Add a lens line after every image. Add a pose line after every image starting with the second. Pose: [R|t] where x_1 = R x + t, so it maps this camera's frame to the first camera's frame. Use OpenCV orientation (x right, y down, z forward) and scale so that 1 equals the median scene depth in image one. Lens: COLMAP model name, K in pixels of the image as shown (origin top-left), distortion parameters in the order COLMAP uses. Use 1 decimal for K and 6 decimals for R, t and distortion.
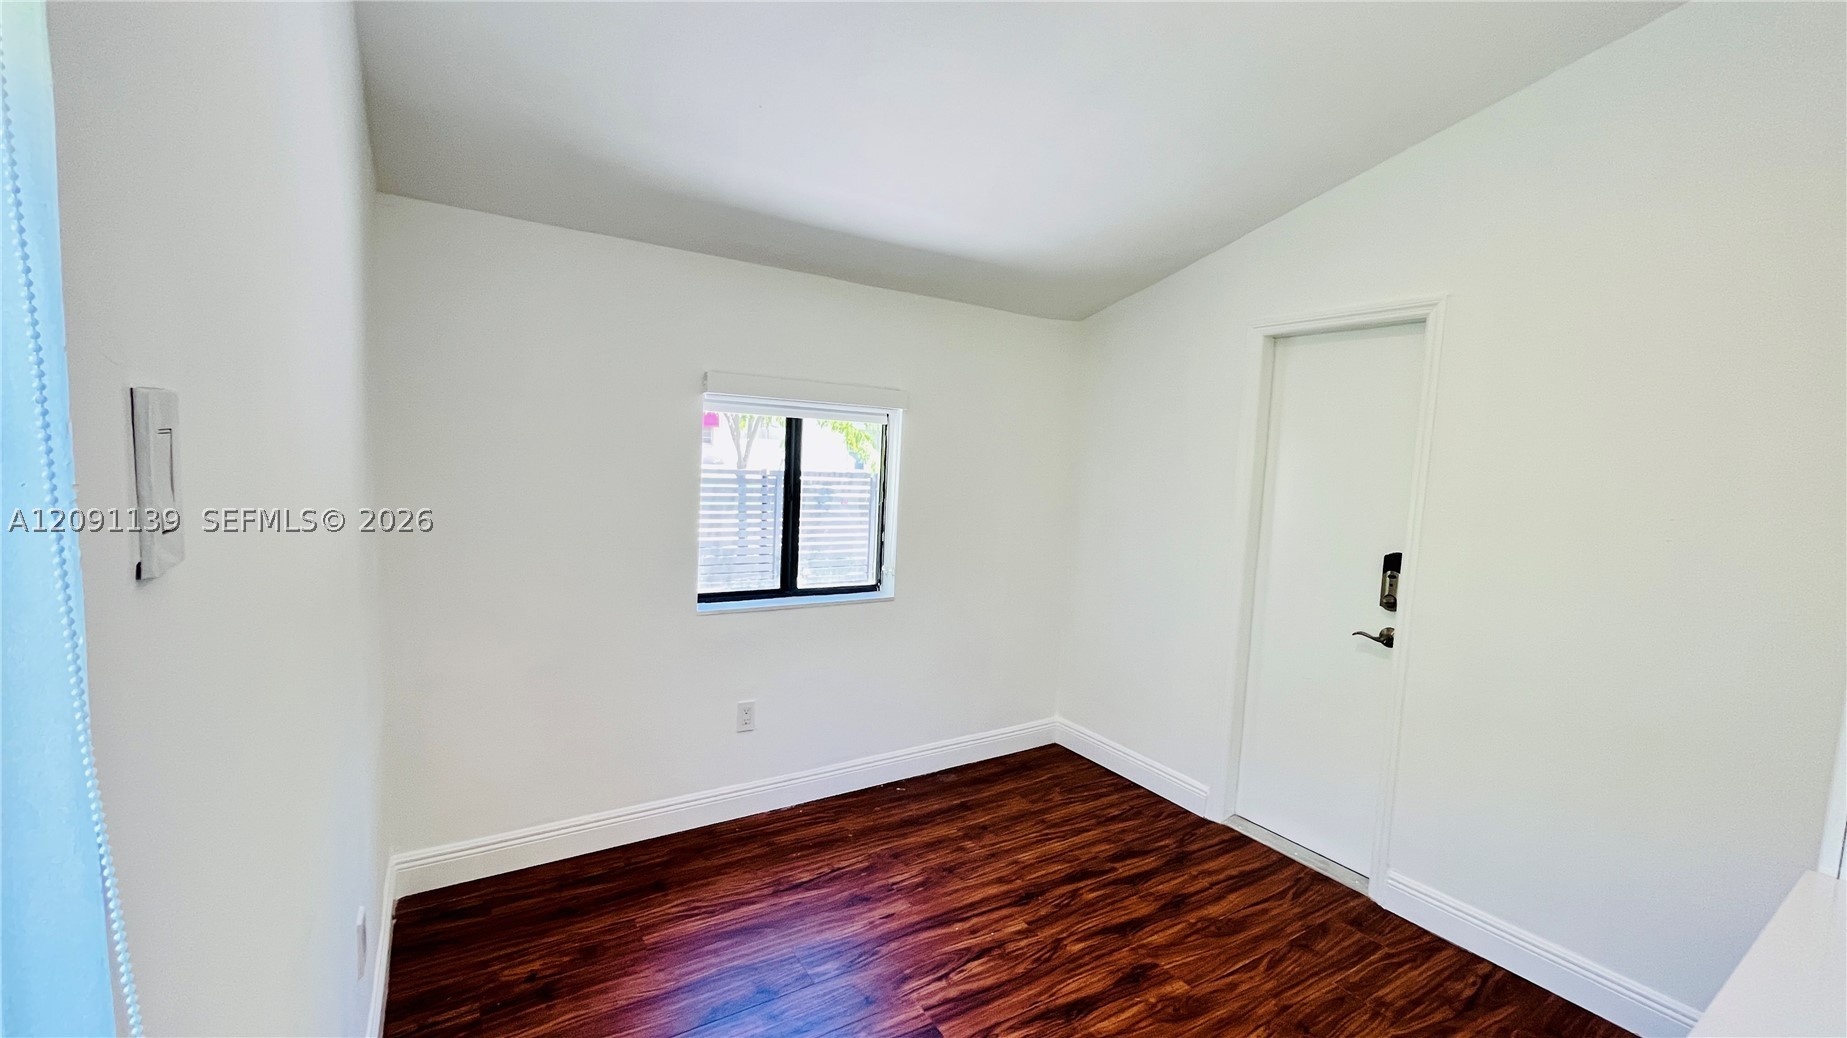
lens RADIAL K [[743.0, 0, 929.7], [0, 743.0, 522.6], [0, 0, 1]] dist [-0.003092, 0.000553]
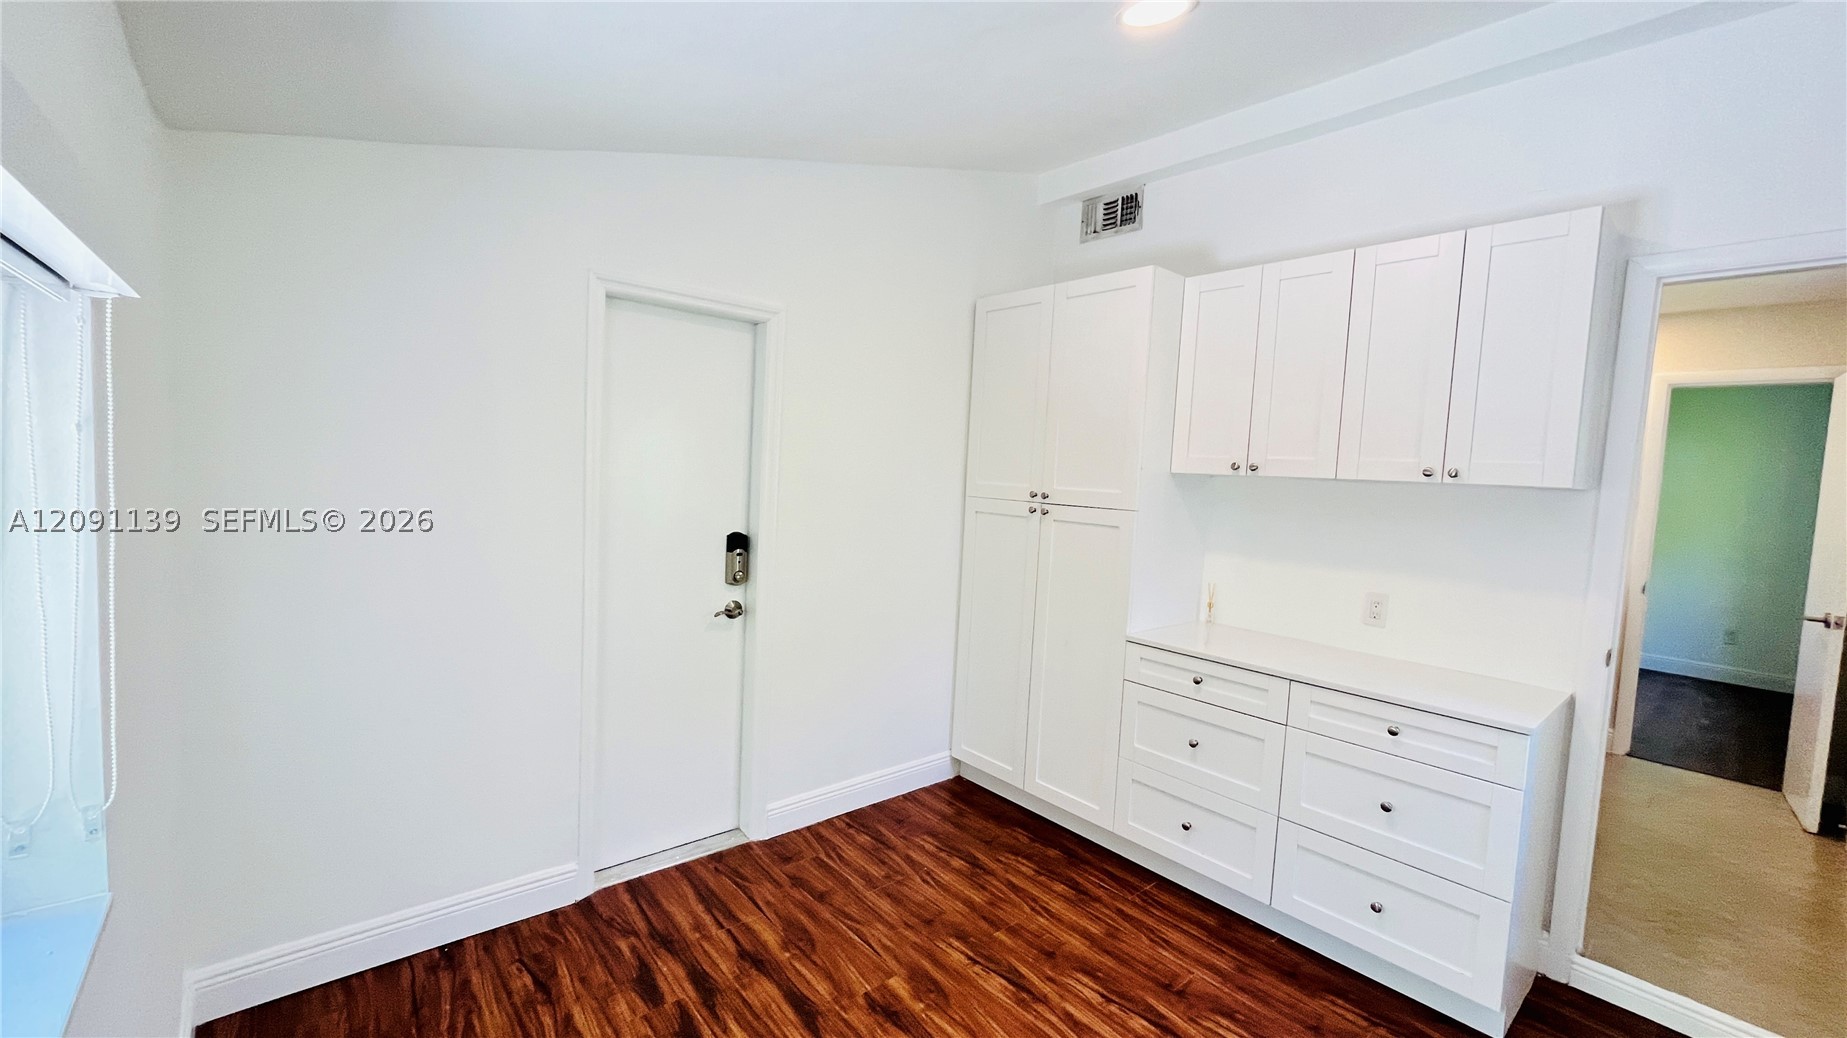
lens RADIAL K [[743.0, 0, 921.8], [0, 743.0, 521.7], [0, 0, 1]] dist [-0.003092, 0.000553]
pose [[-0.127045, -0.125230, 0.983960, -0.483946], [0.036991, 0.990710, 0.130865, -0.108485], [-0.991207, 0.053023, -0.121232, 0.868156]]
